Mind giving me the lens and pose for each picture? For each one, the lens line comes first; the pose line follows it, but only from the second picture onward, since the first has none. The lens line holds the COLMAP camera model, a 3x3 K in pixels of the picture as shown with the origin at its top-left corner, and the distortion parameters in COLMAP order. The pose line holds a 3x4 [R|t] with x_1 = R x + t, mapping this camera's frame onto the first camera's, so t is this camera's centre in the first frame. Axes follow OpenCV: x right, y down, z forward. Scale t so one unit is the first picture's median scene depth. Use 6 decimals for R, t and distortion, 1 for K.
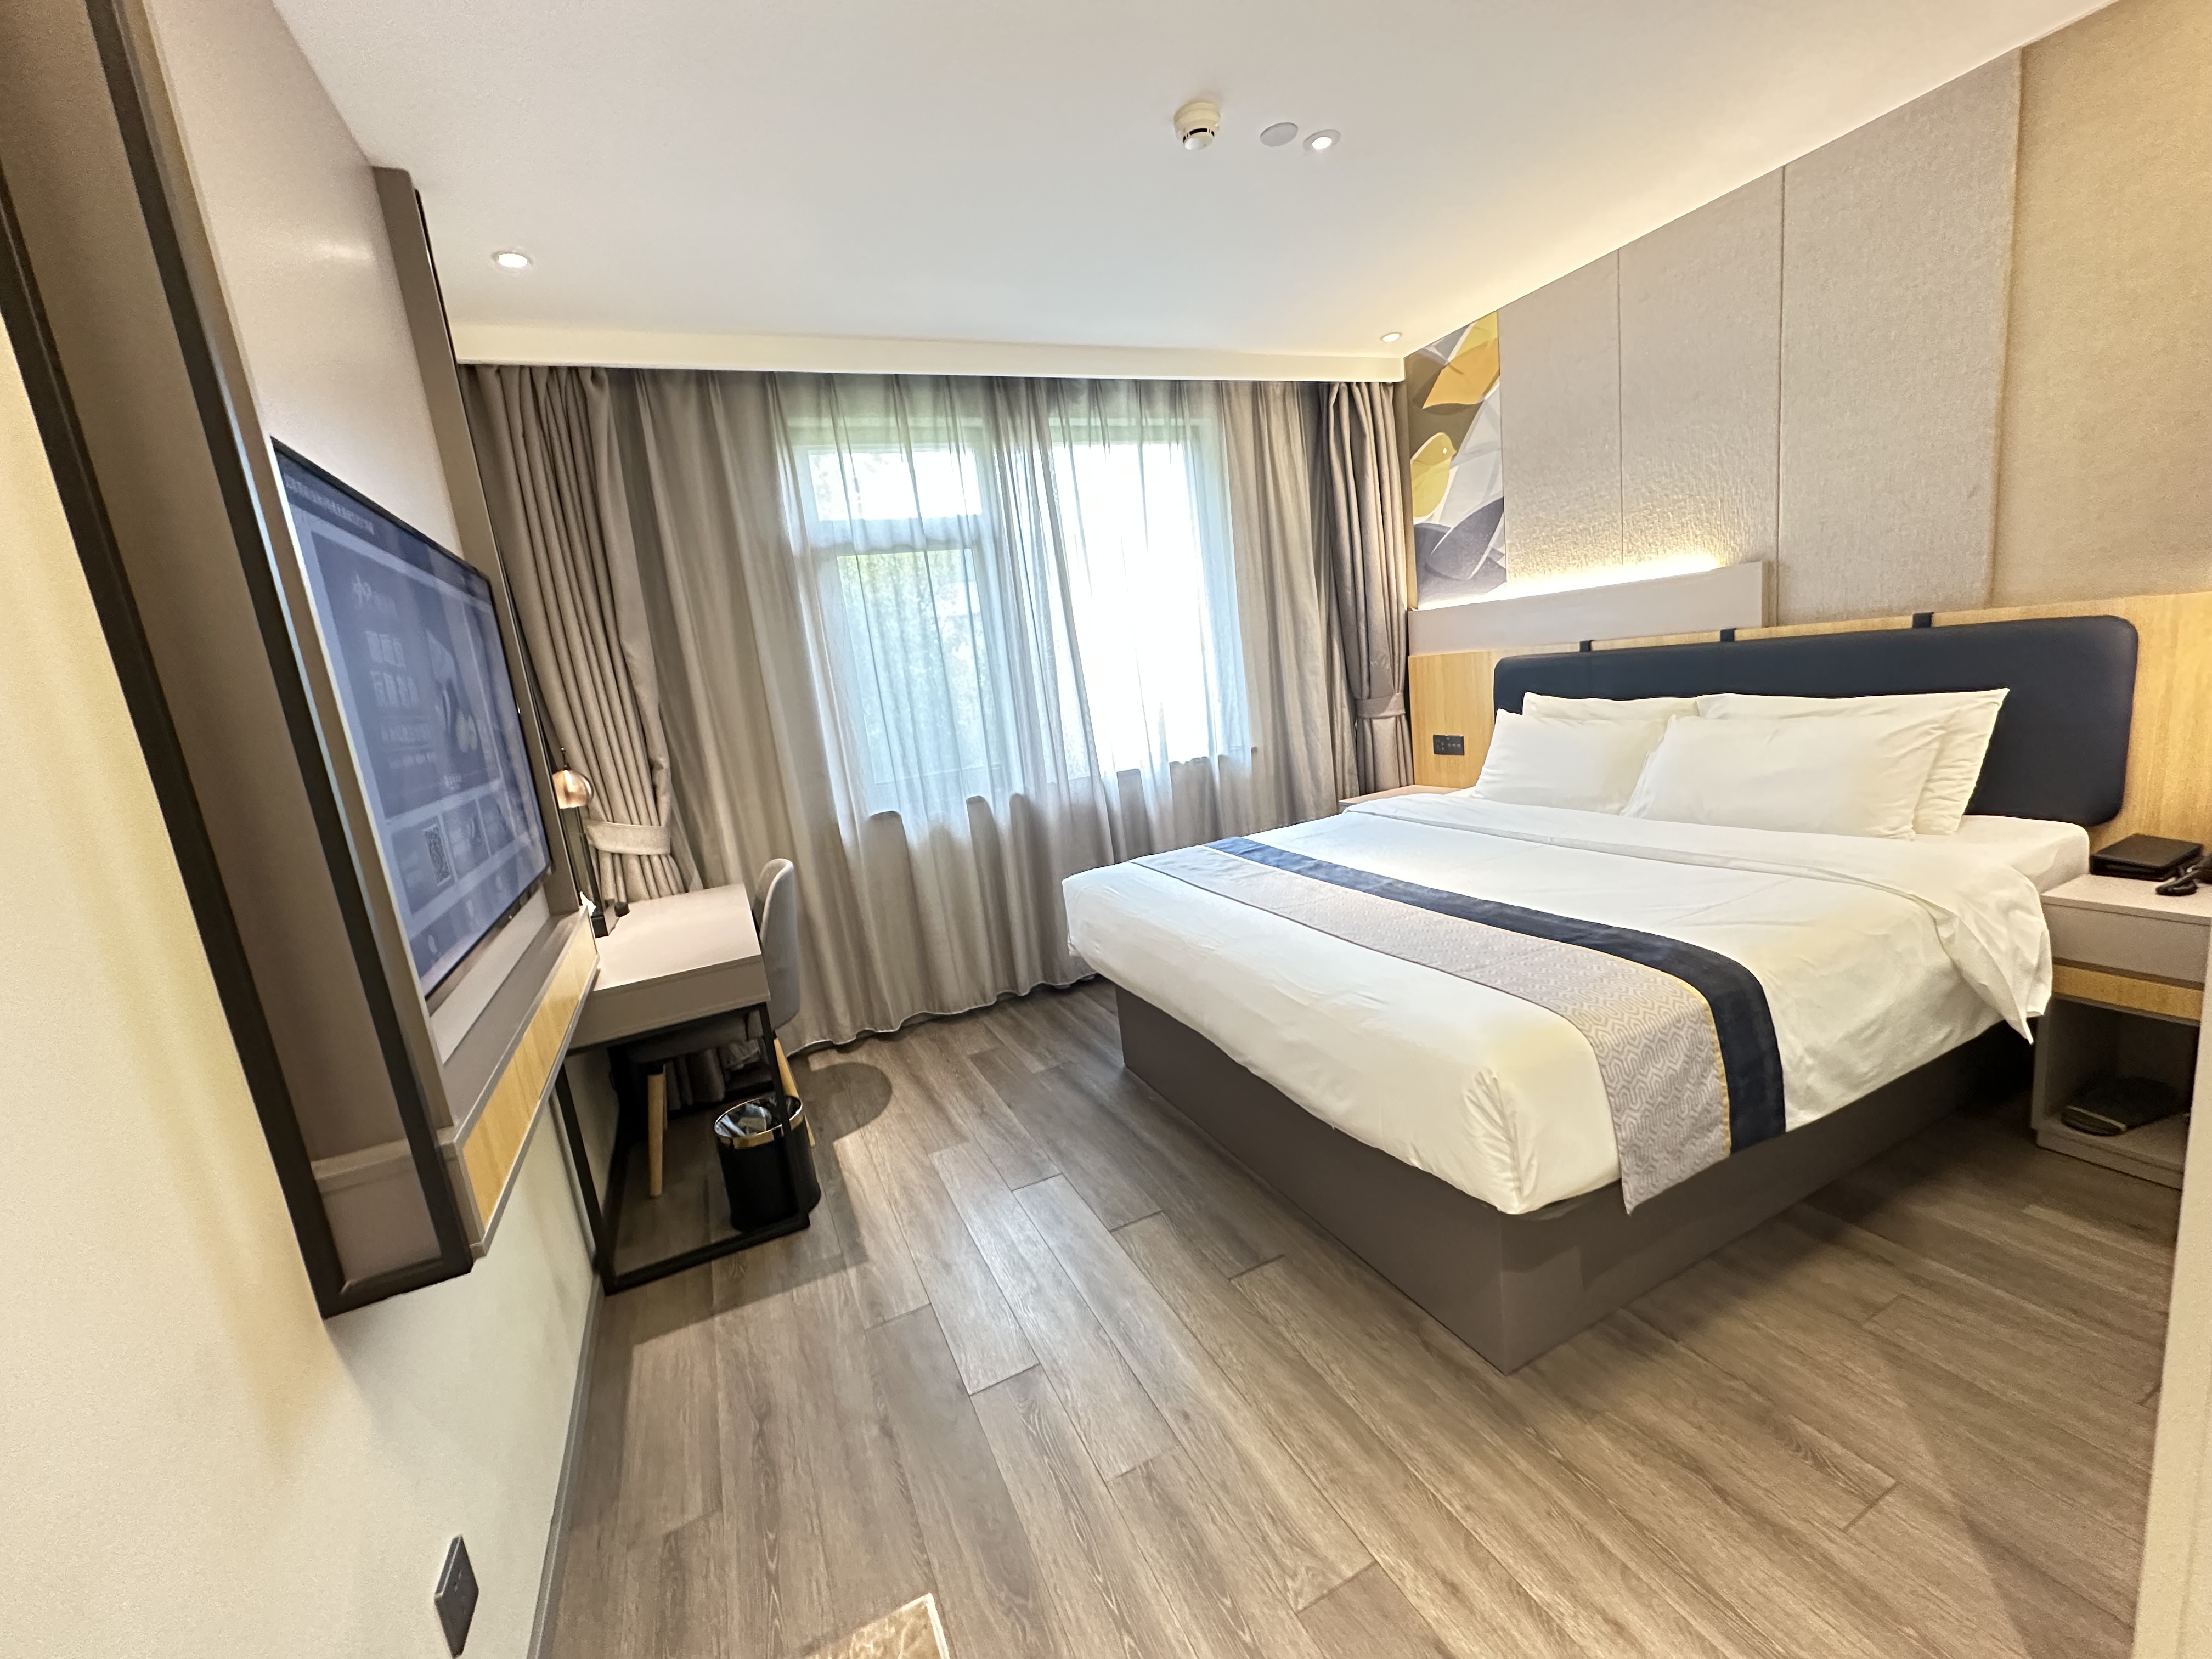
lens RADIAL K [[886.8, 0, 1104.8], [0, 886.8, 828.6], [0, 0, 1]] dist [-0.002214, 0.000812]
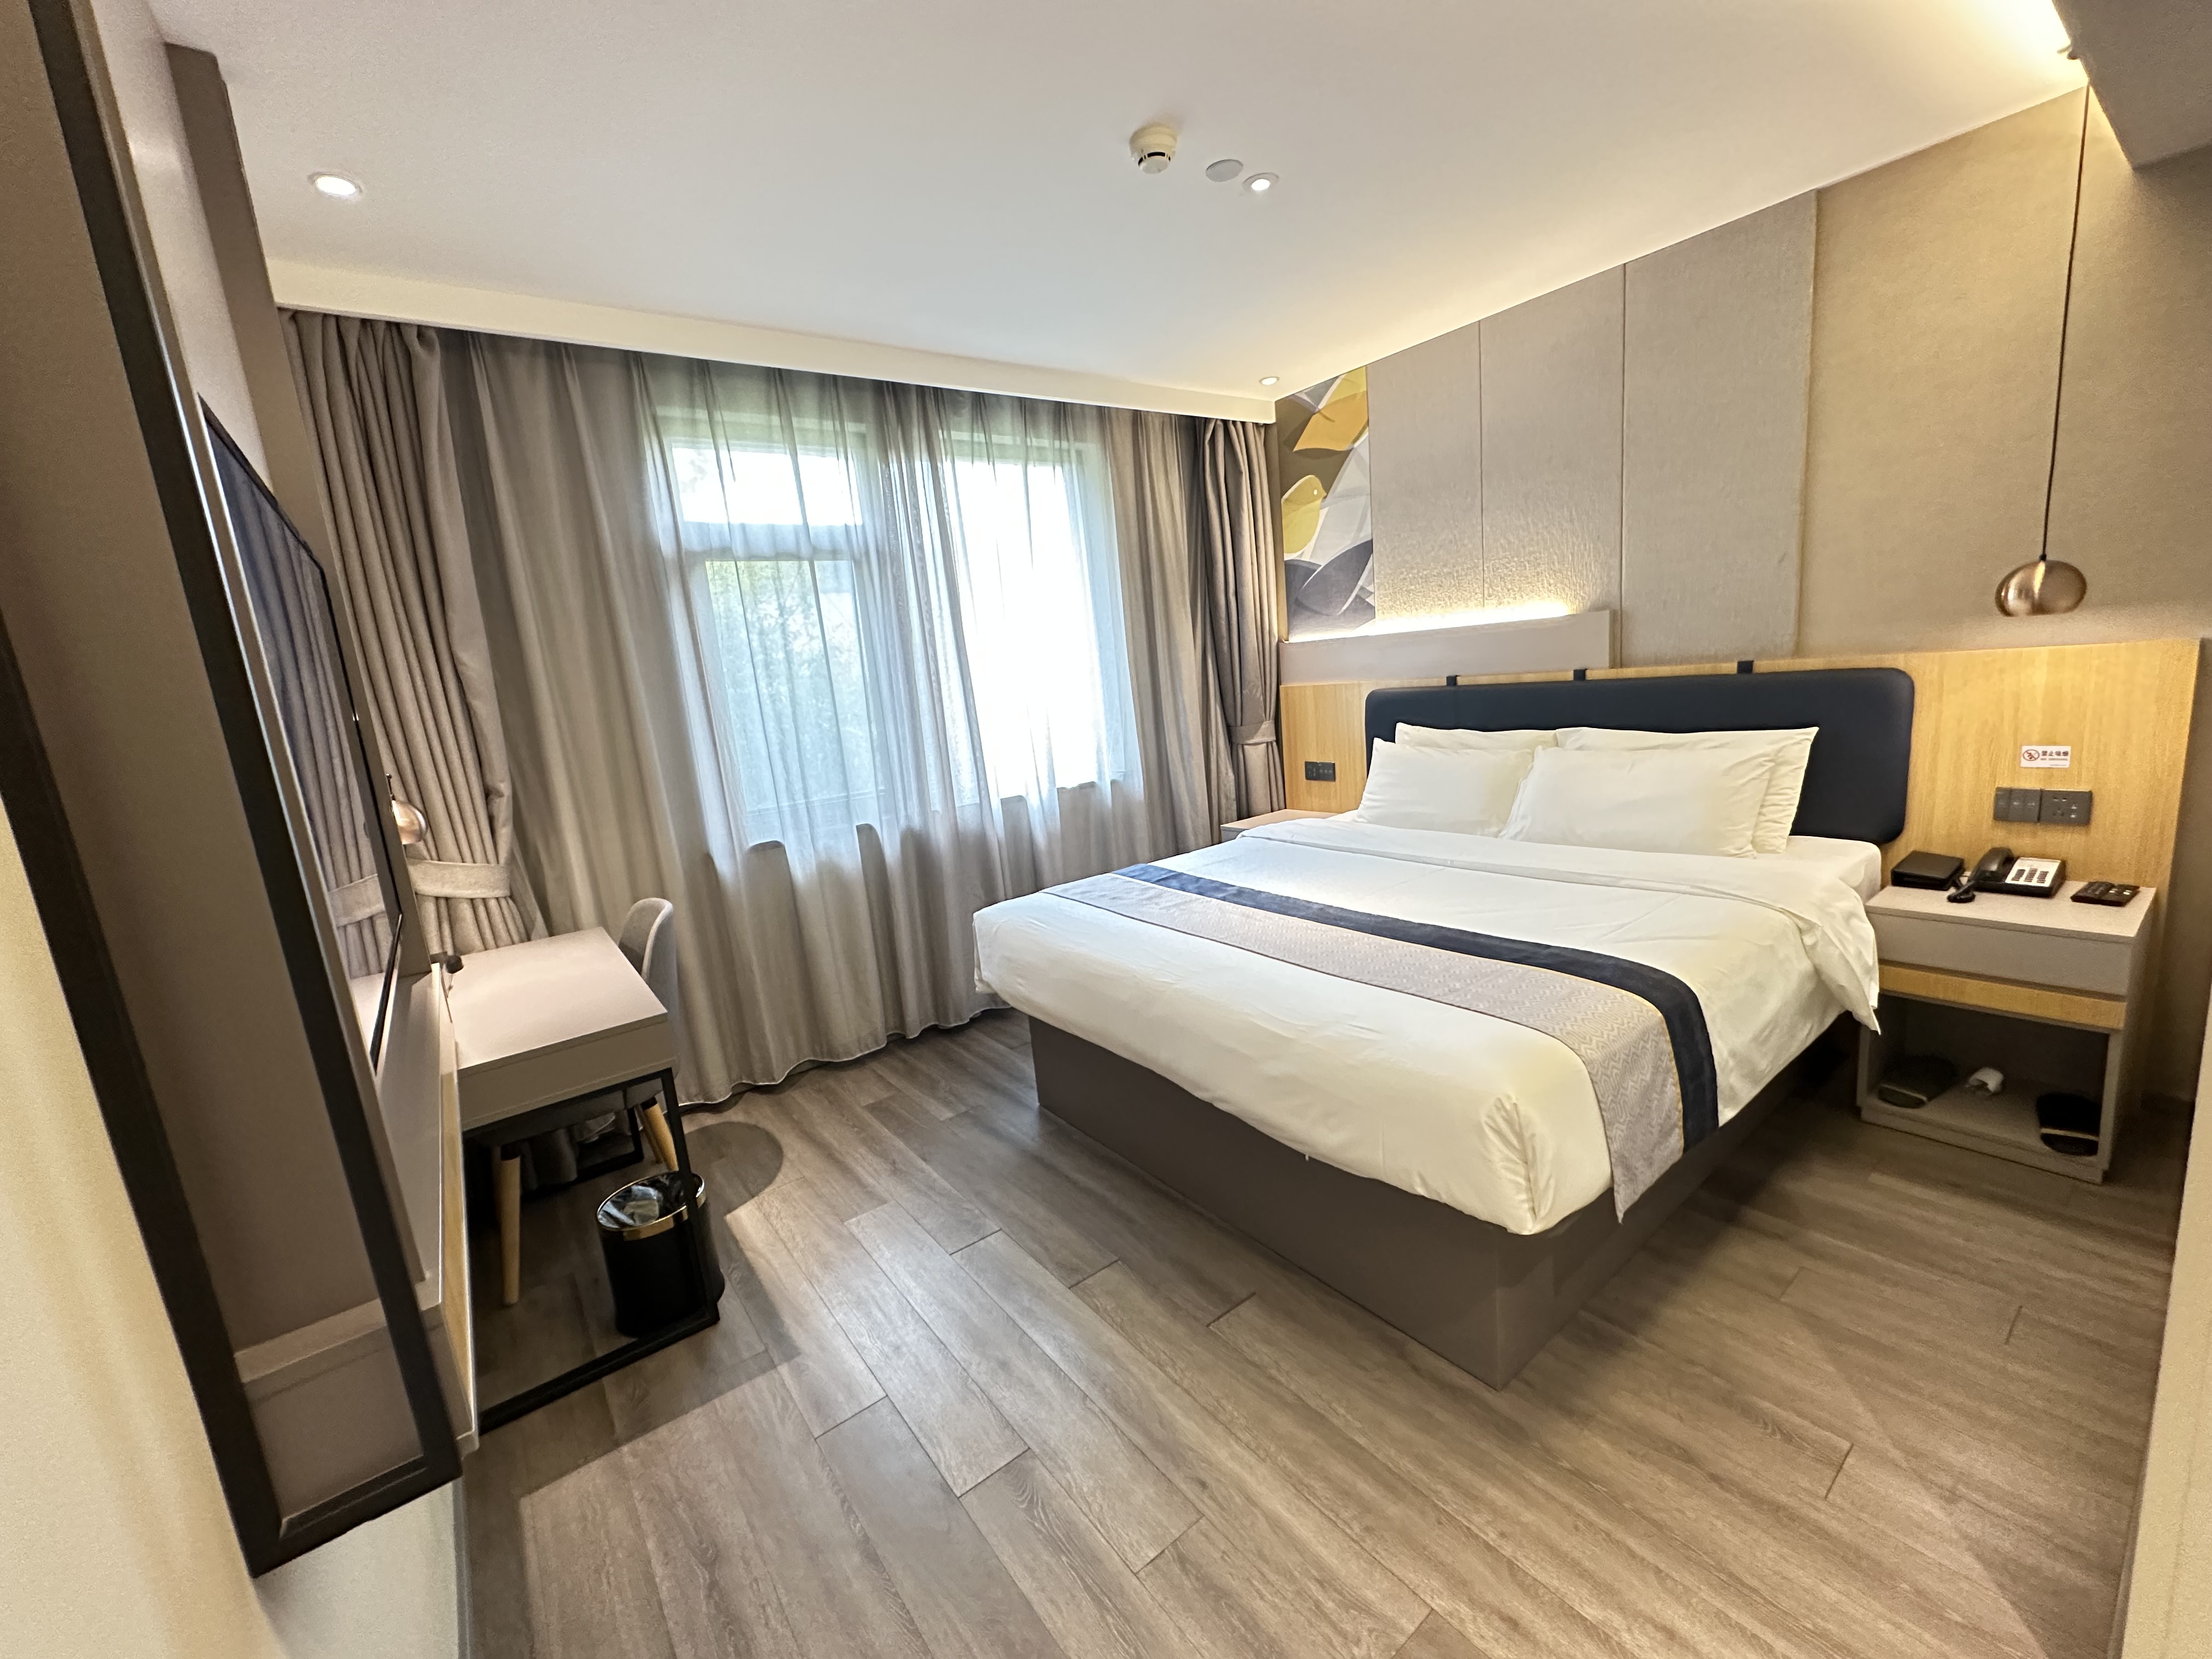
lens RADIAL K [[886.8, 0, 1104.6], [0, 886.8, 828.8], [0, 0, 1]] dist [-0.002214, 0.000812]
pose [[0.977845, -0.009719, 0.209106, -0.129334], [0.014767, 0.999636, -0.022592, -0.010279], [-0.208810, 0.025179, 0.977632, 0.050422]]
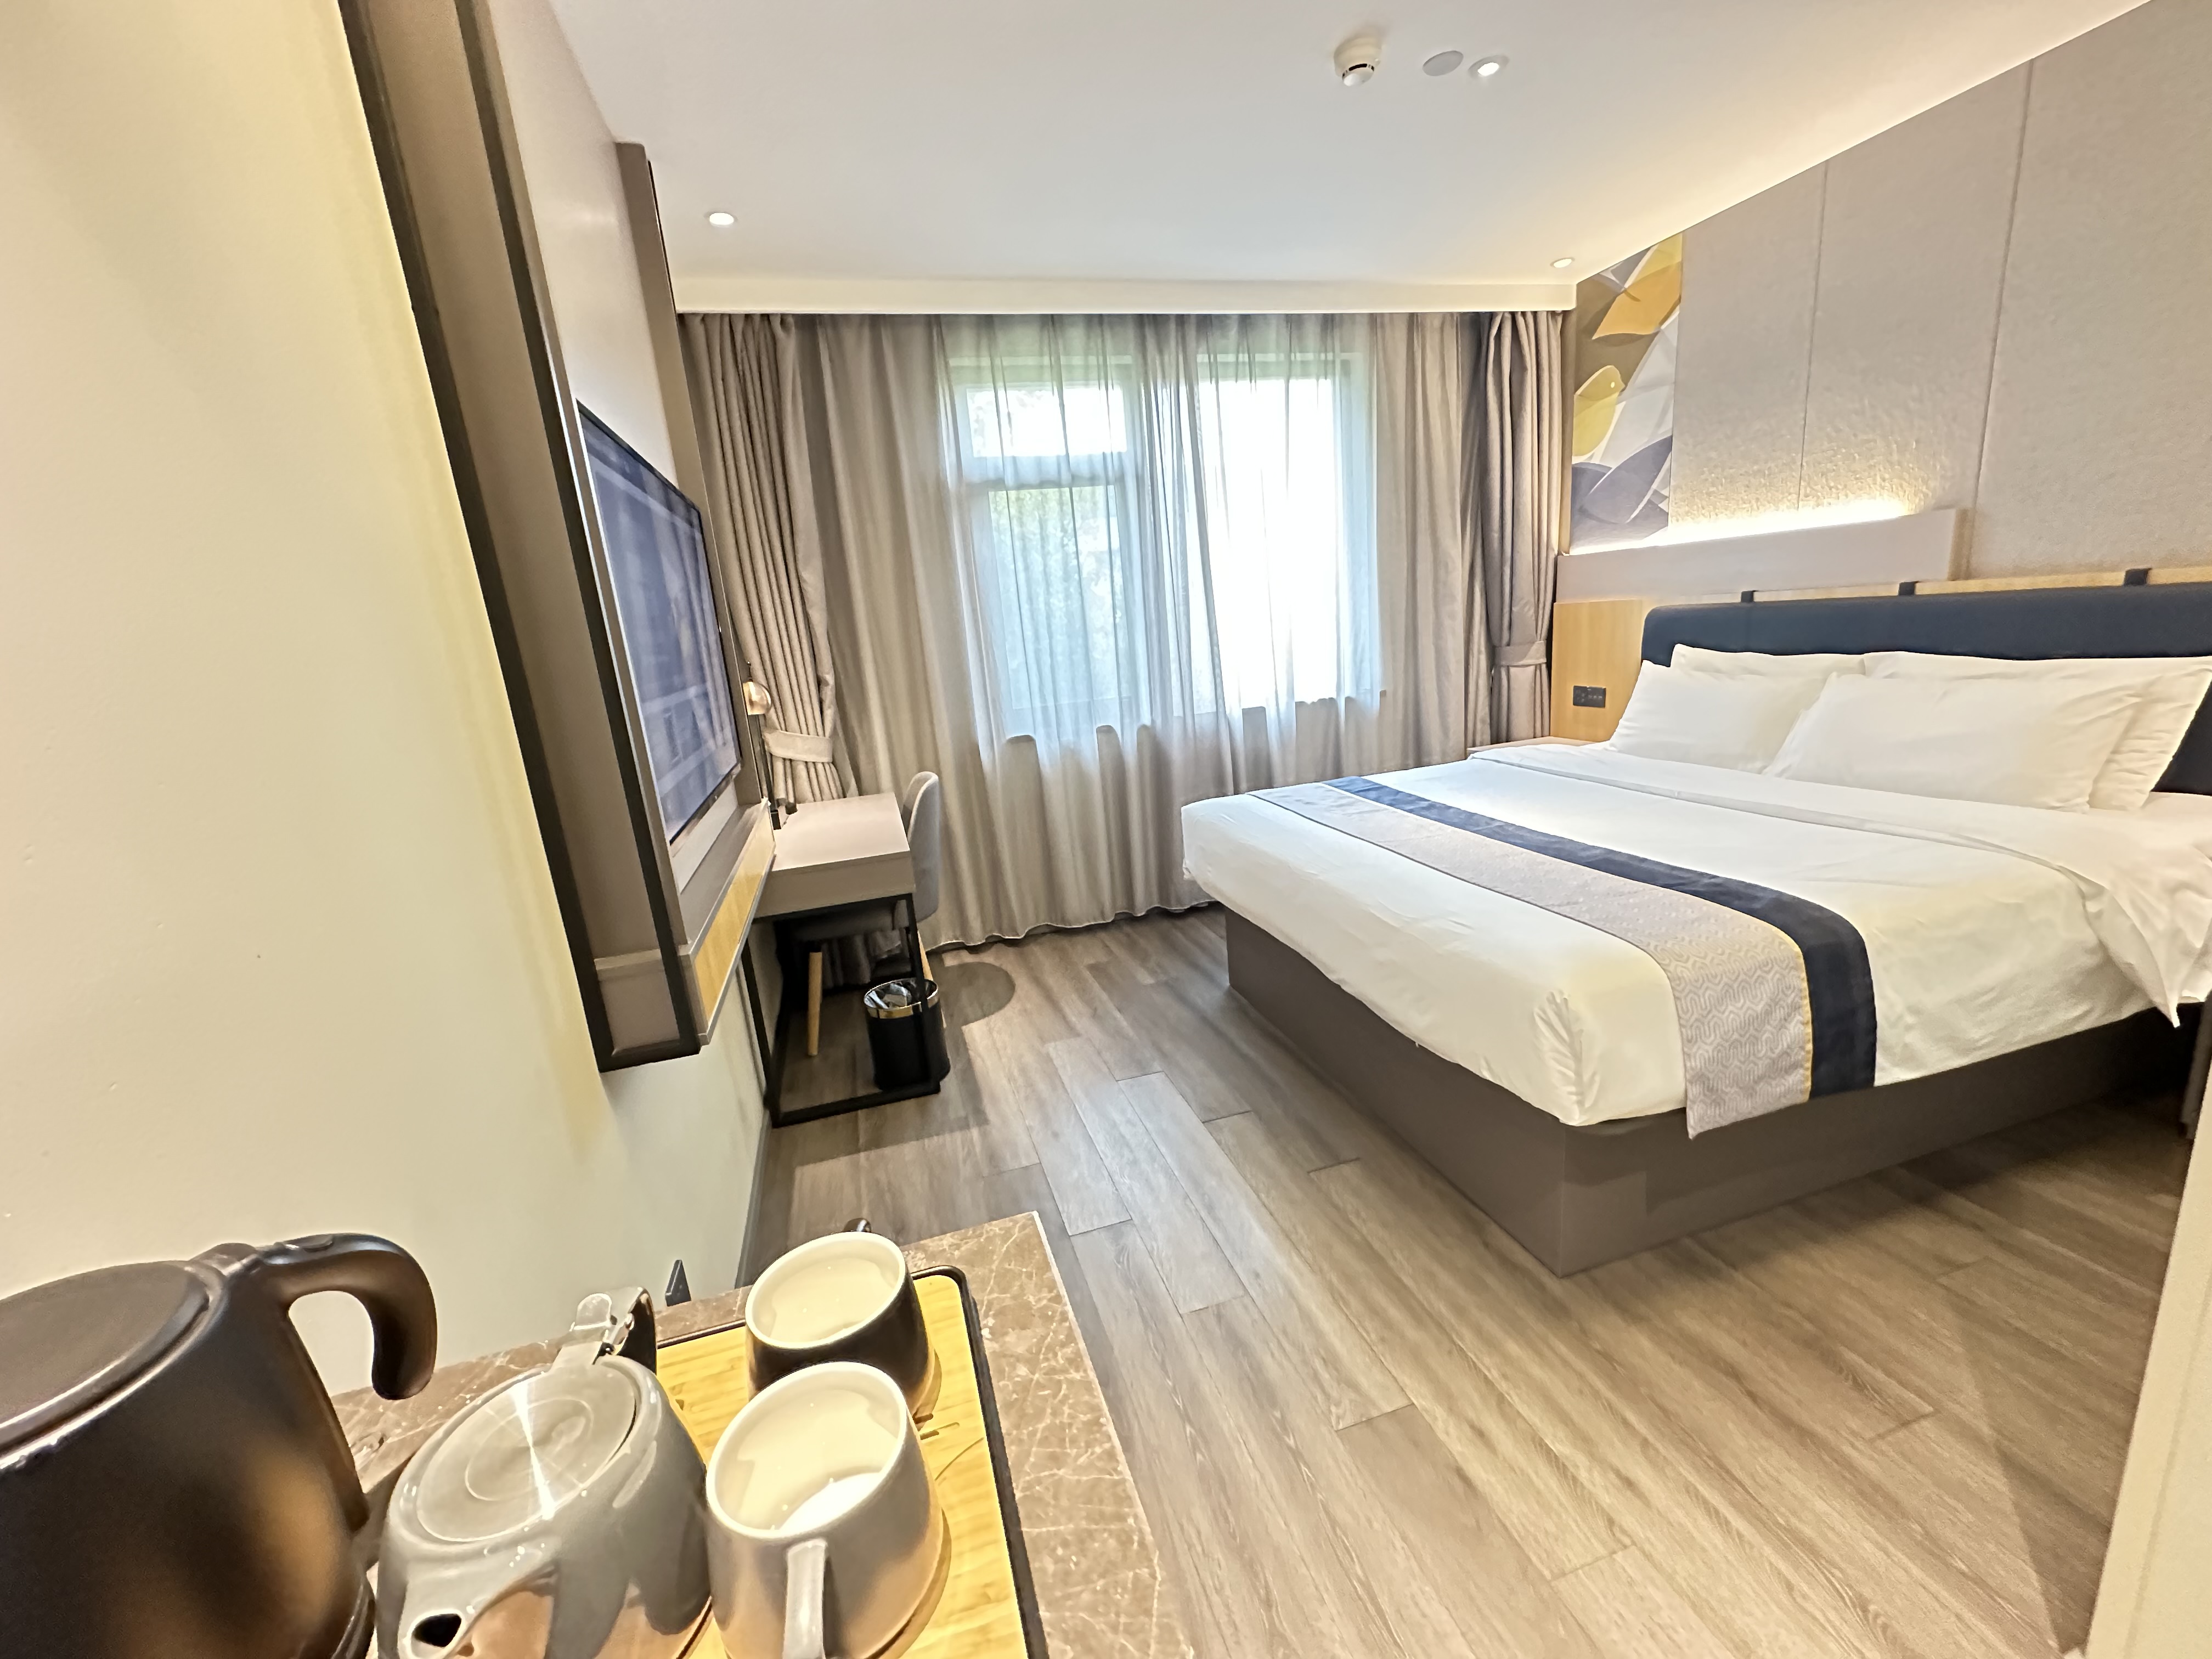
lens RADIAL K [[886.8, 0, 1104.9], [0, 886.8, 828.1], [0, 0, 1]] dist [-0.002214, 0.000812]
pose [[0.987943, 0.064407, -0.140788, 0.014614], [-0.055084, 0.996085, 0.069147, 0.018004], [0.144690, -0.060558, 0.987622, -0.071608]]
